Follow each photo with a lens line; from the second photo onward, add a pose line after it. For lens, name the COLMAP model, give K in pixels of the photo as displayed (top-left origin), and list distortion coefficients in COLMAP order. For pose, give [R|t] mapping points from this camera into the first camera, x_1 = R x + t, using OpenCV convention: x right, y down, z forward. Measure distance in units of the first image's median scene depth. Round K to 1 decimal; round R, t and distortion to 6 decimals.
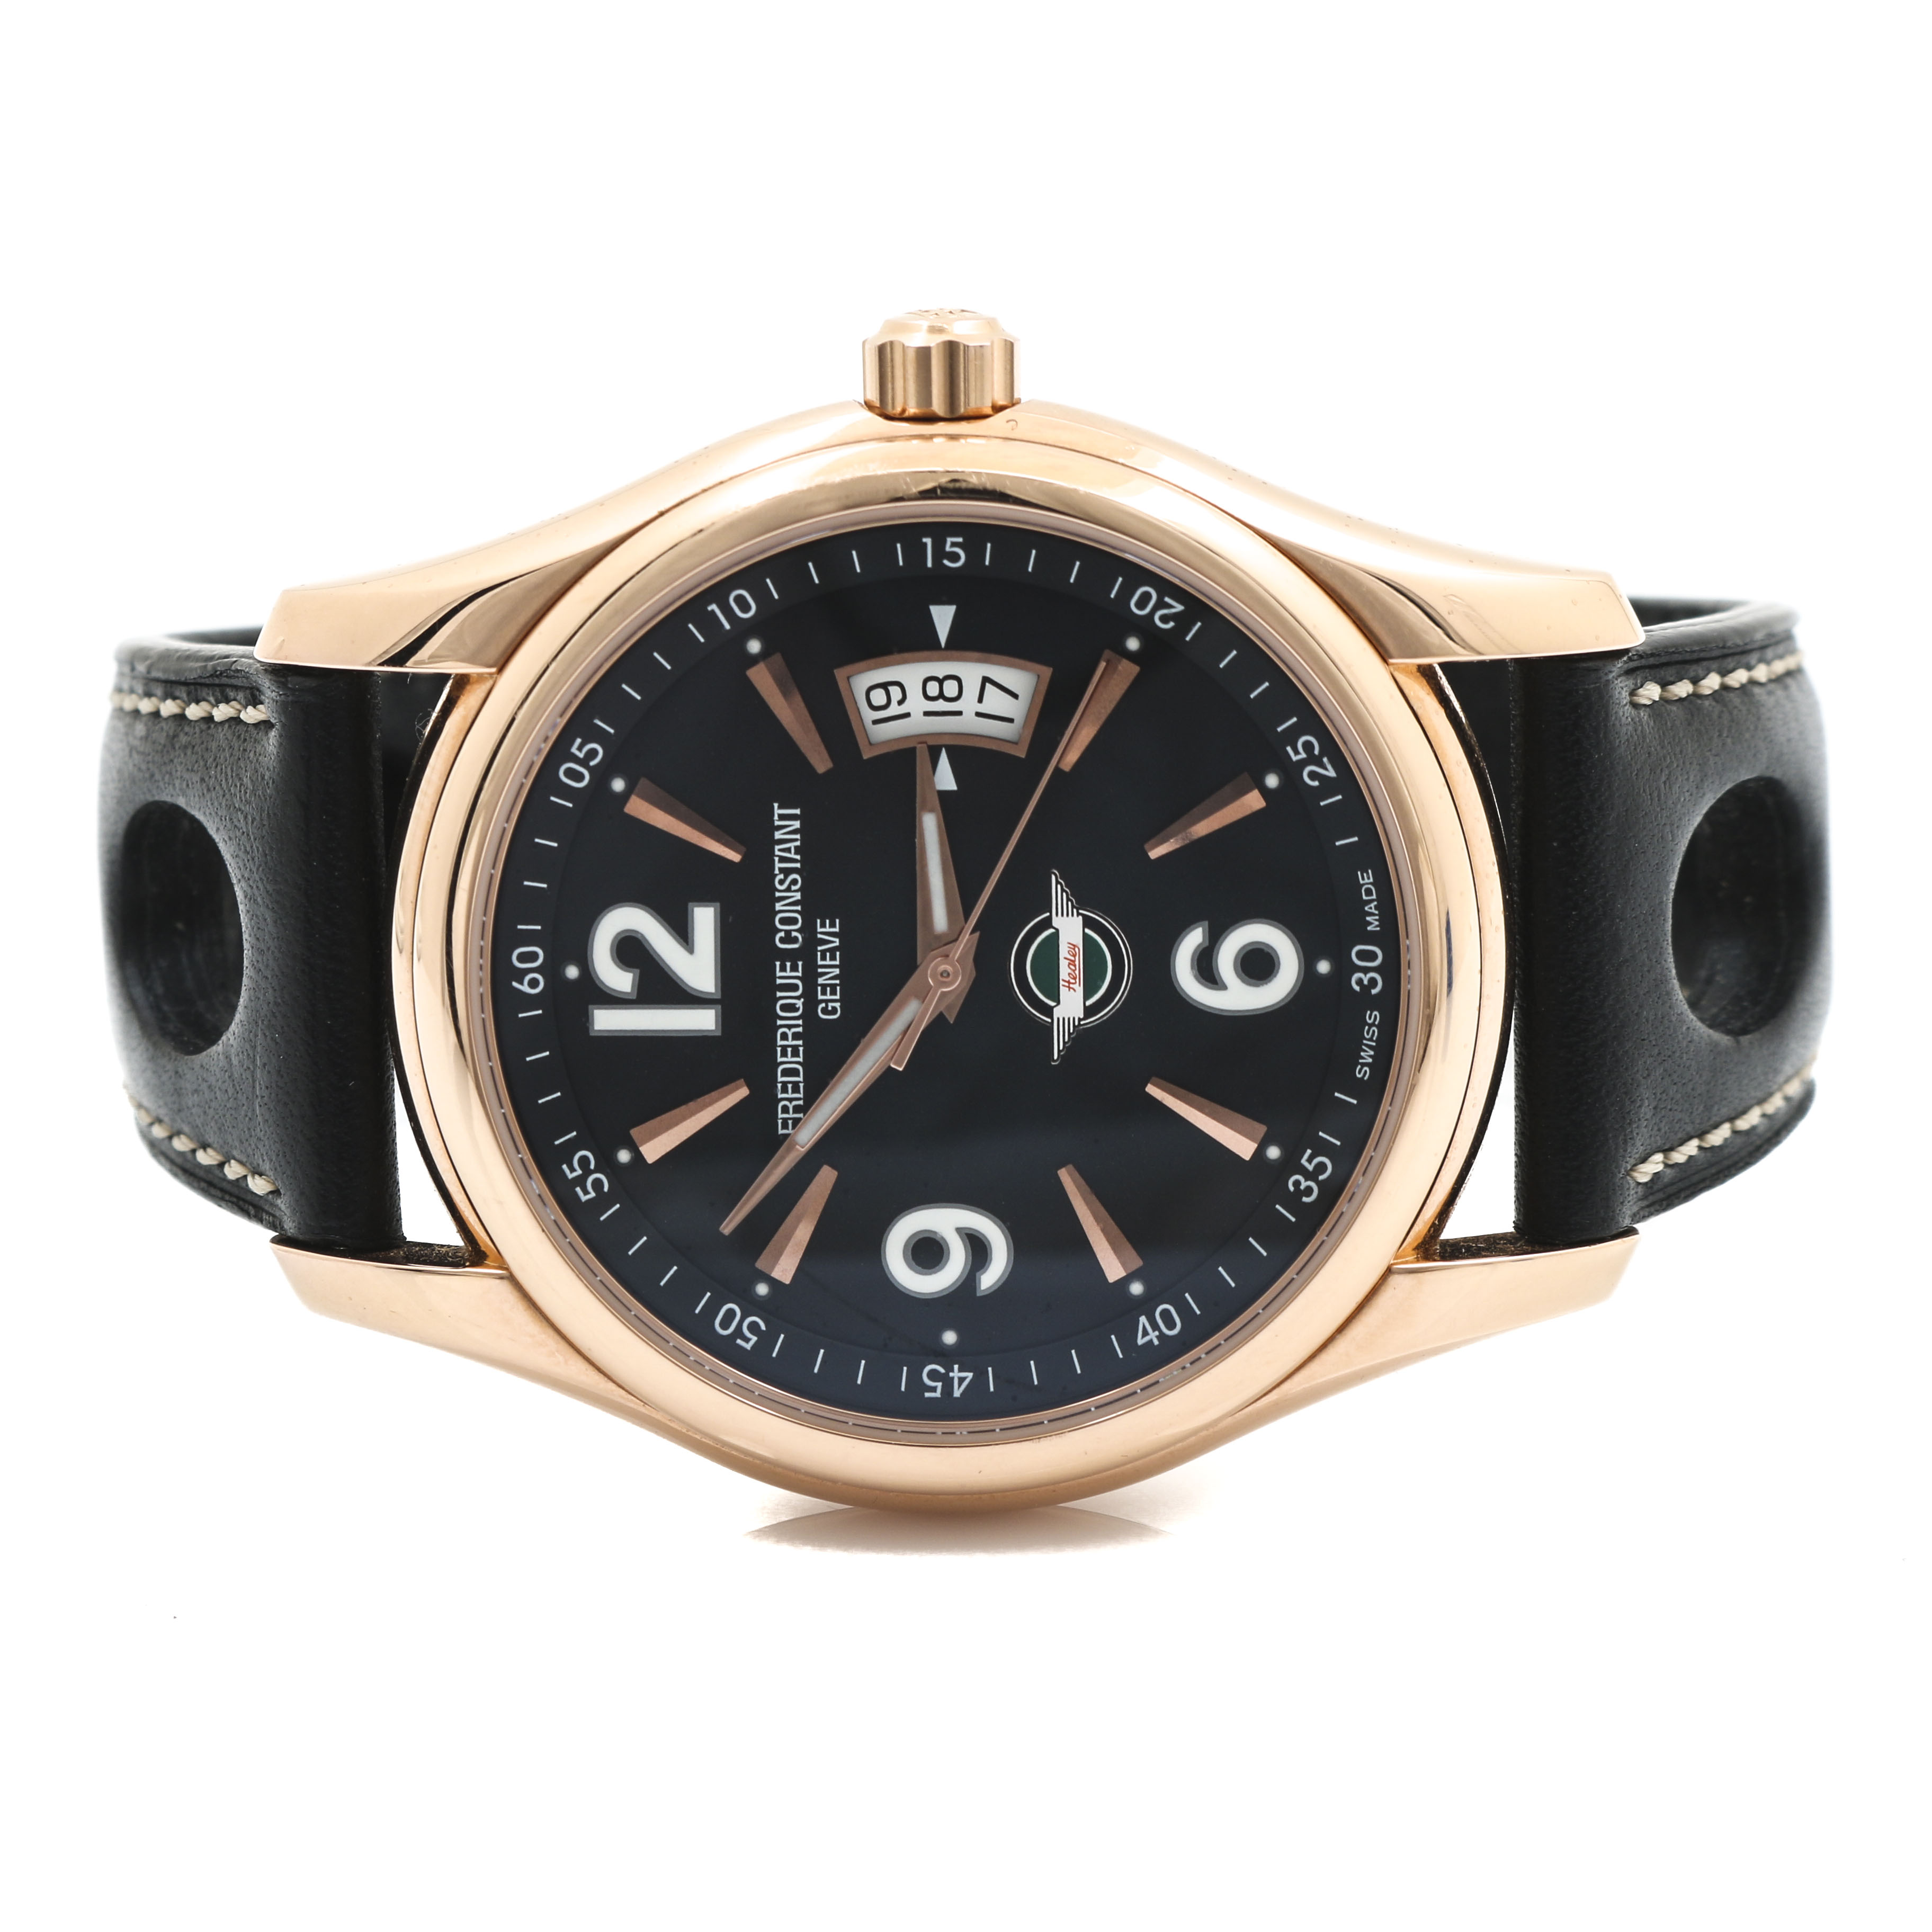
lens RADIAL K [[6973.2, 0, 966.0], [0, 6973.2, 966.0], [0, 0, 1]] dist [-0.195767, -2.737371]
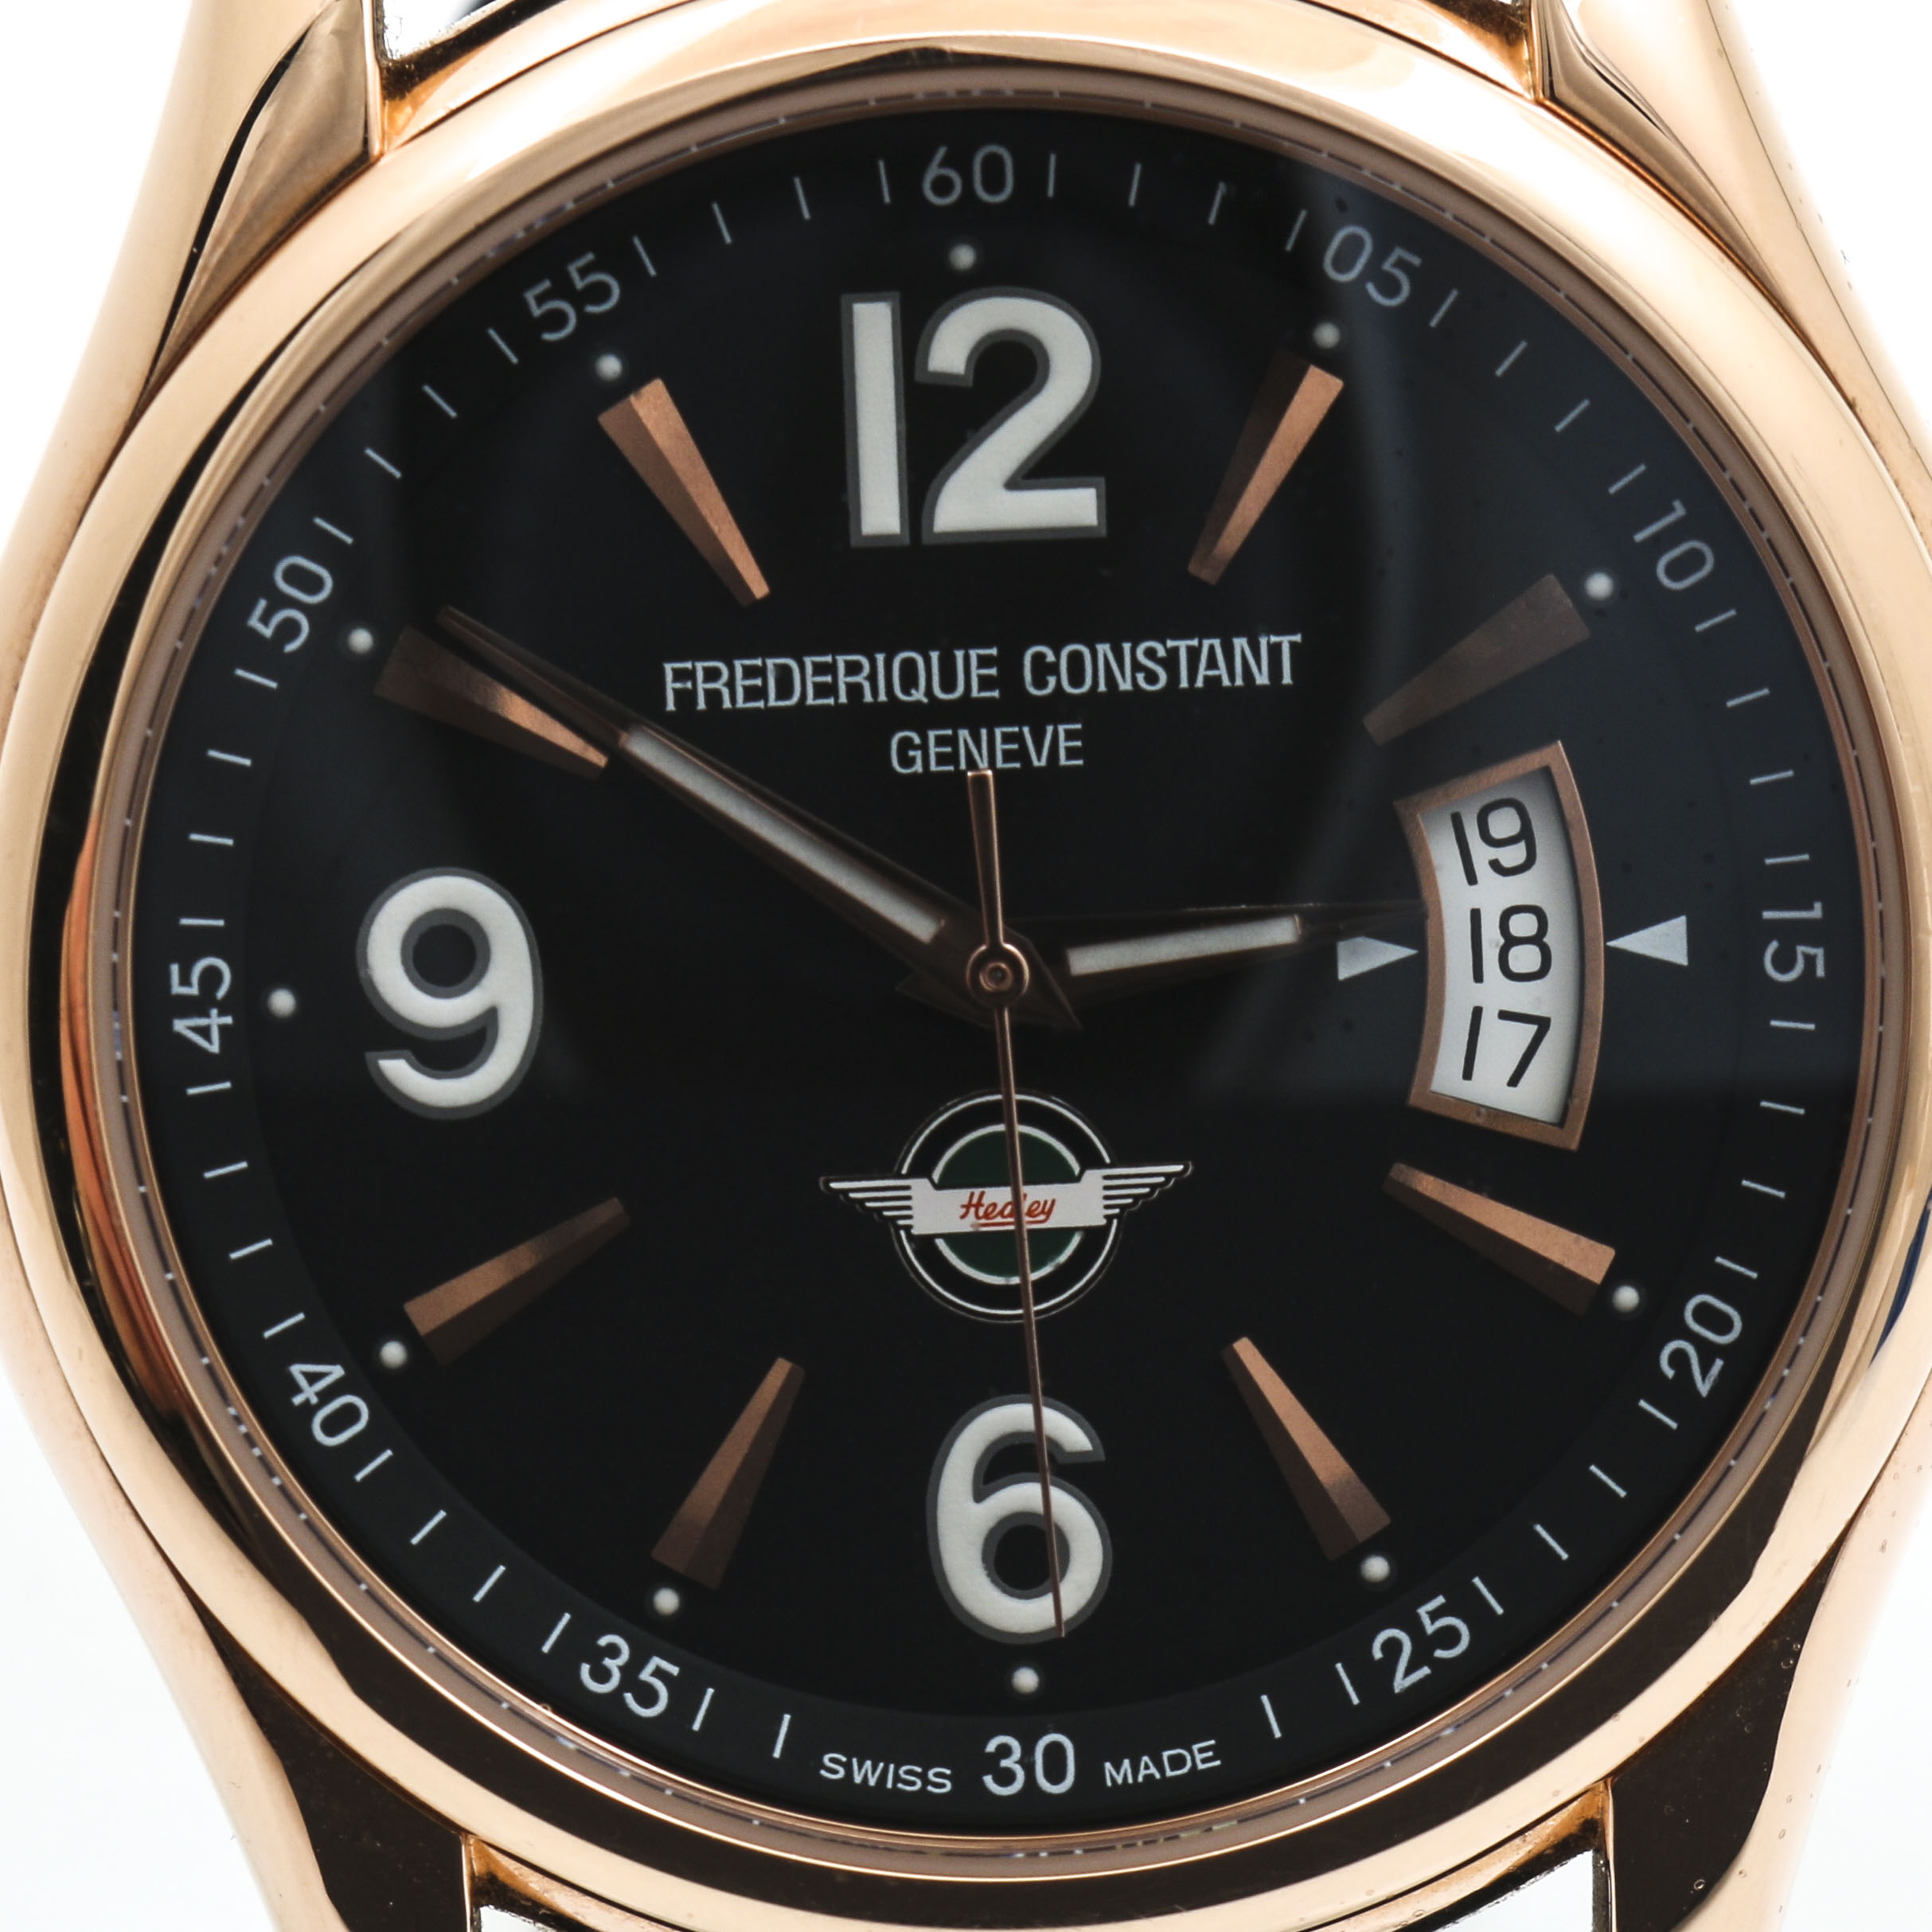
lens RADIAL K [[6973.2, 0, 966.0], [0, 6973.2, 966.0], [0, 0, 1]] dist [-0.195767, -2.737371]
pose [[0.036107, 0.995921, 0.082694, -0.046875], [-0.988311, 0.047850, -0.144746, 0.078746], [-0.148113, -0.076501, 0.986007, 0.481880]]
